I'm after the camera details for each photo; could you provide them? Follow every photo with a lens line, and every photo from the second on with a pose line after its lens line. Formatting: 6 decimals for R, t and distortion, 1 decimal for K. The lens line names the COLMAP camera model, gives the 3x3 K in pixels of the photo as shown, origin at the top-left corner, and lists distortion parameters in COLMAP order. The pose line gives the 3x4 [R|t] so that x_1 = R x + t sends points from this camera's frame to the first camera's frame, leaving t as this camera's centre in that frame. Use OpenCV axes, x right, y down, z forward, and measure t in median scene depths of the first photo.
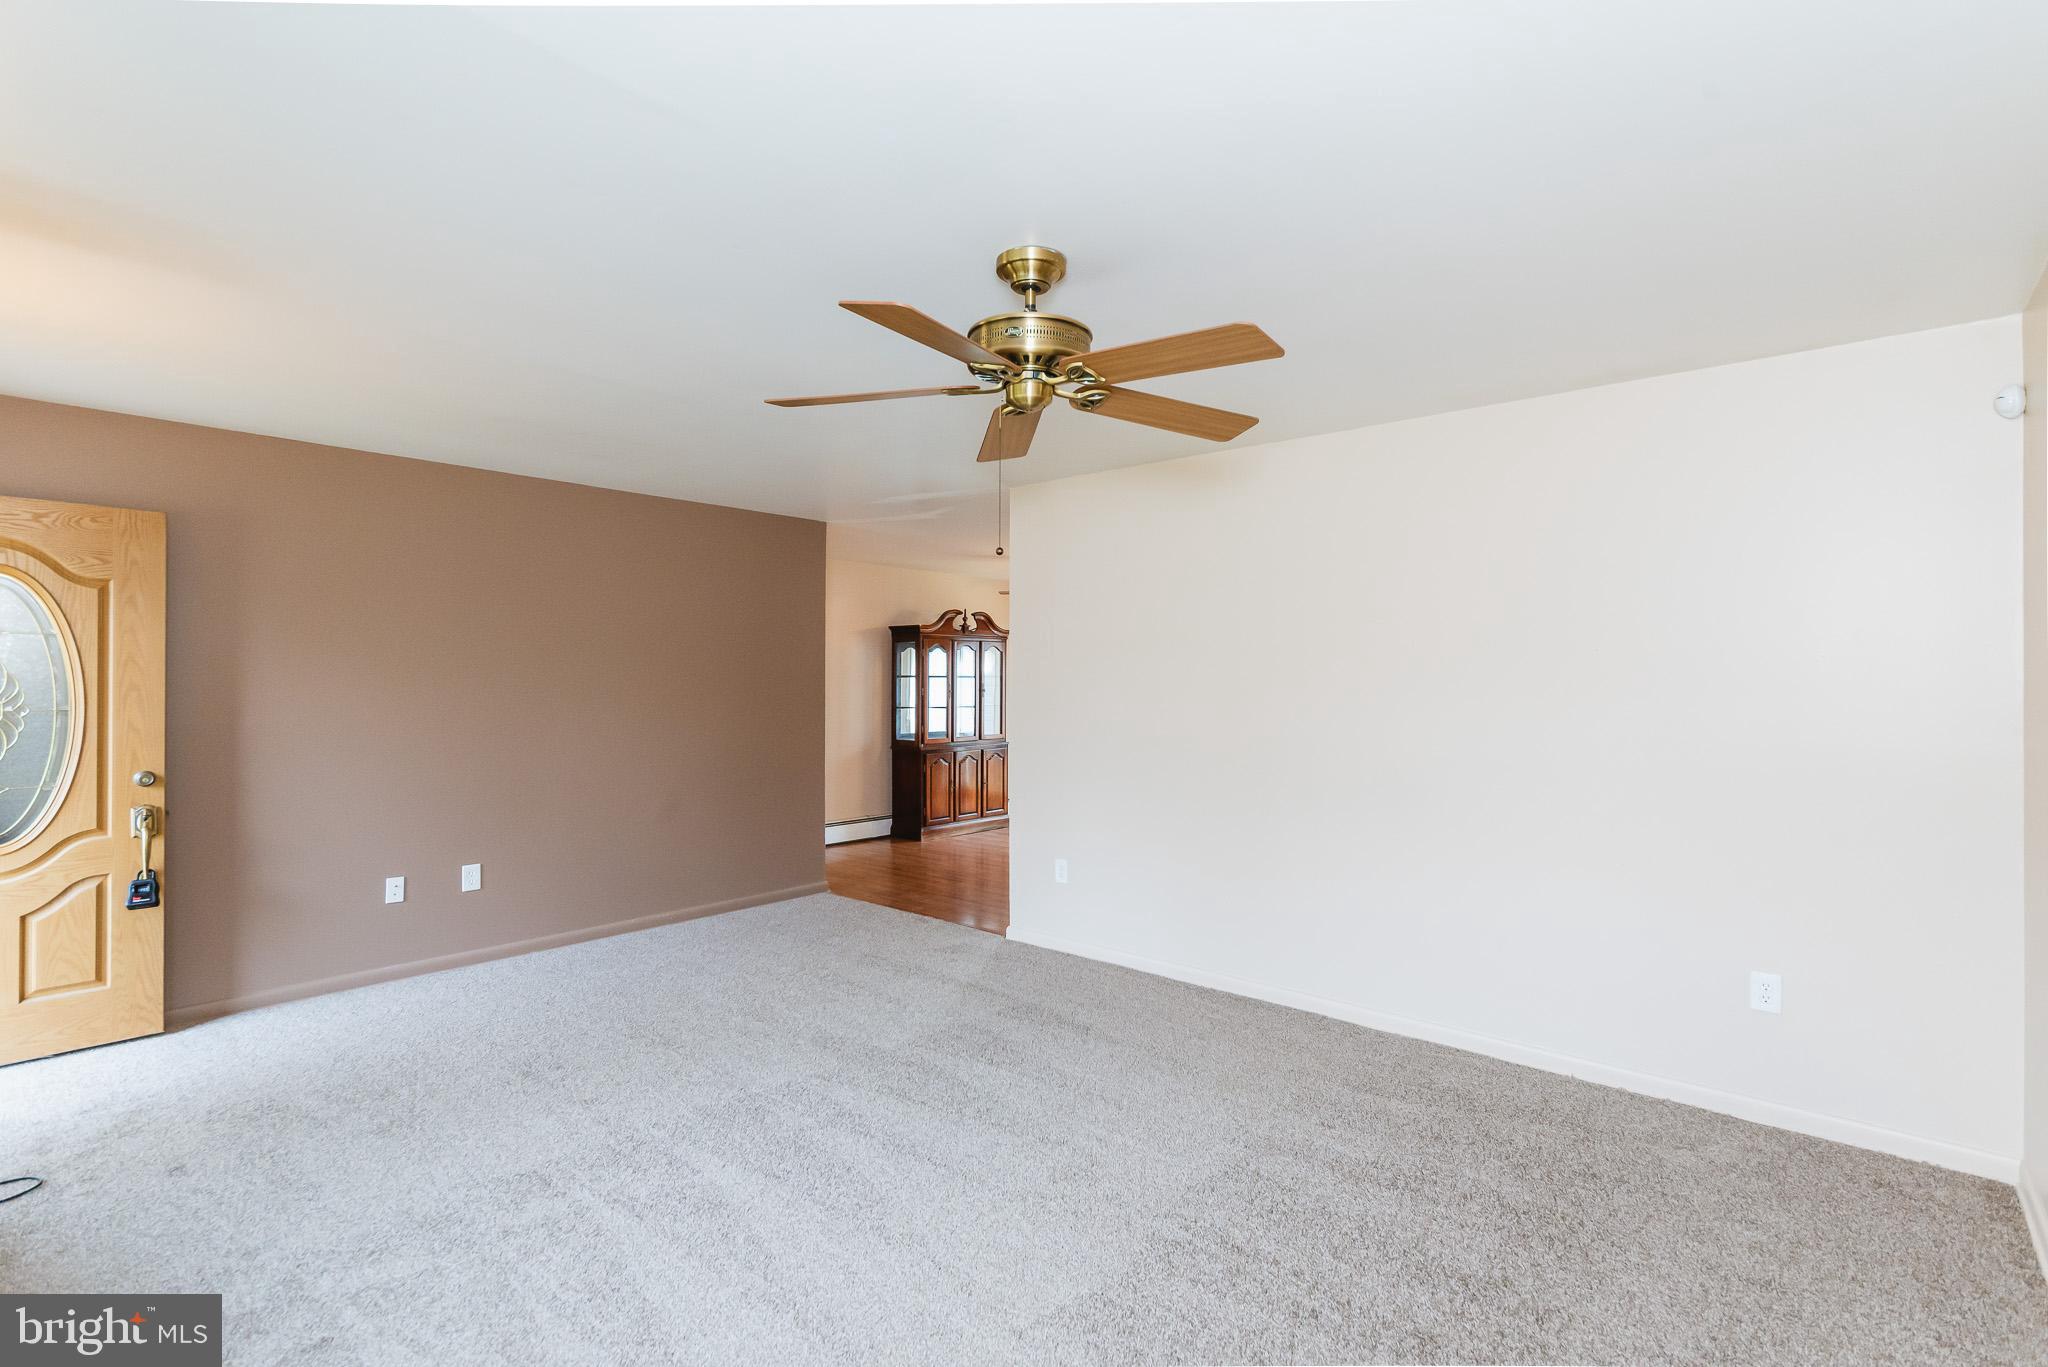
lens RADIAL K [[1016.8, 0, 1024.0], [0, 1016.8, 683.5], [0, 0, 1]] dist [-0.002259, -0.000481]
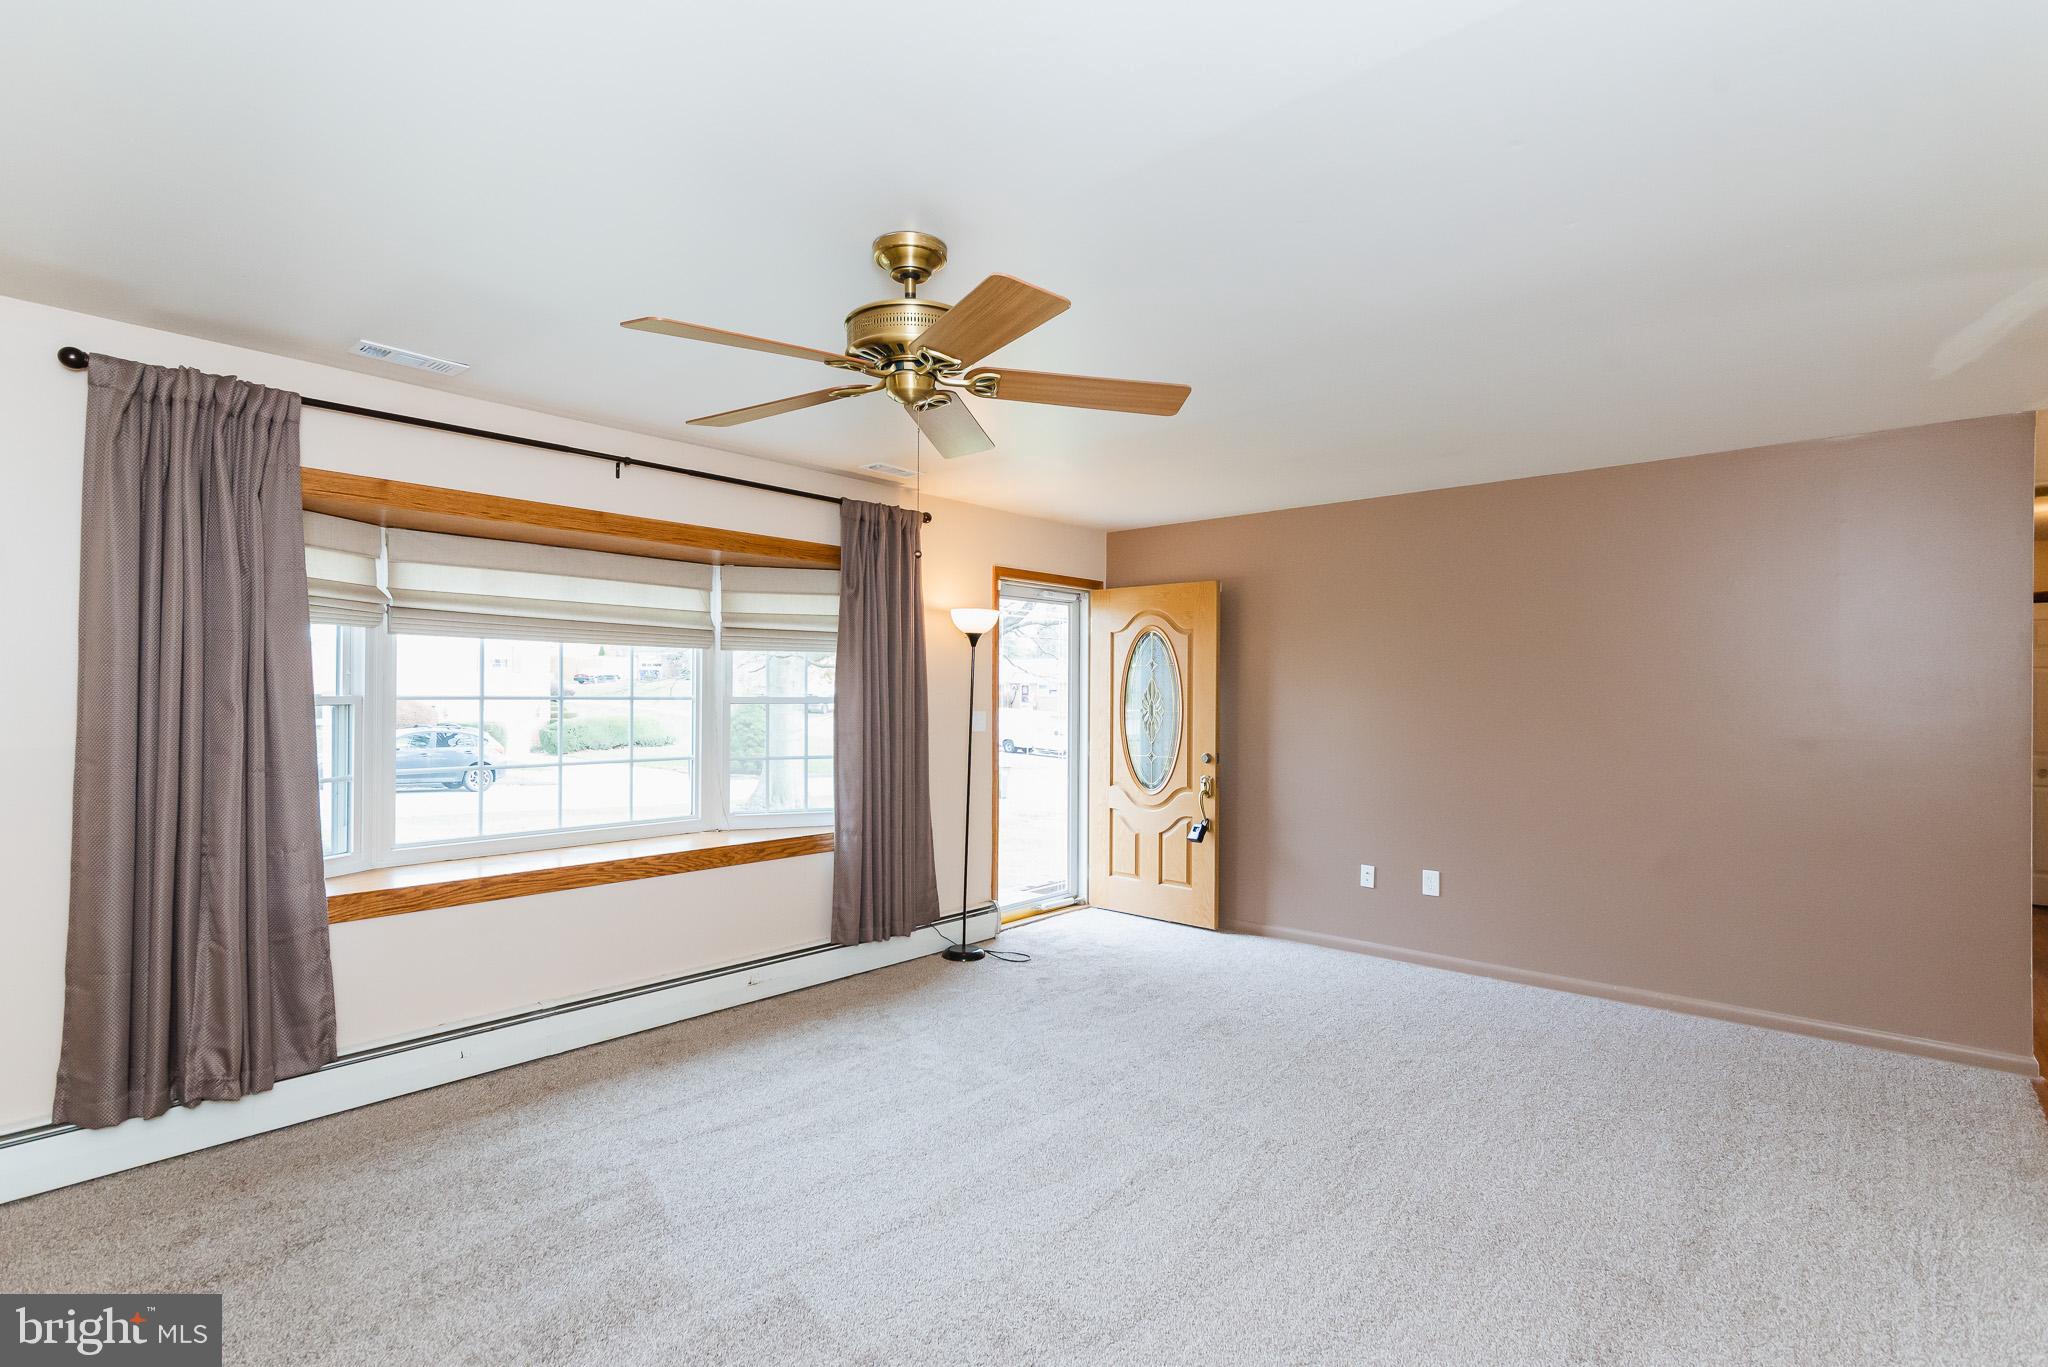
lens RADIAL K [[1016.8, 0, 1024.0], [0, 1016.8, 683.5], [0, 0, 1]] dist [-0.002259, -0.000481]
pose [[-0.065743, -0.014021, -0.997738, 0.690740], [-0.010116, 0.999859, -0.013385, 0.005779], [0.997785, 0.009214, -0.065876, 0.851217]]
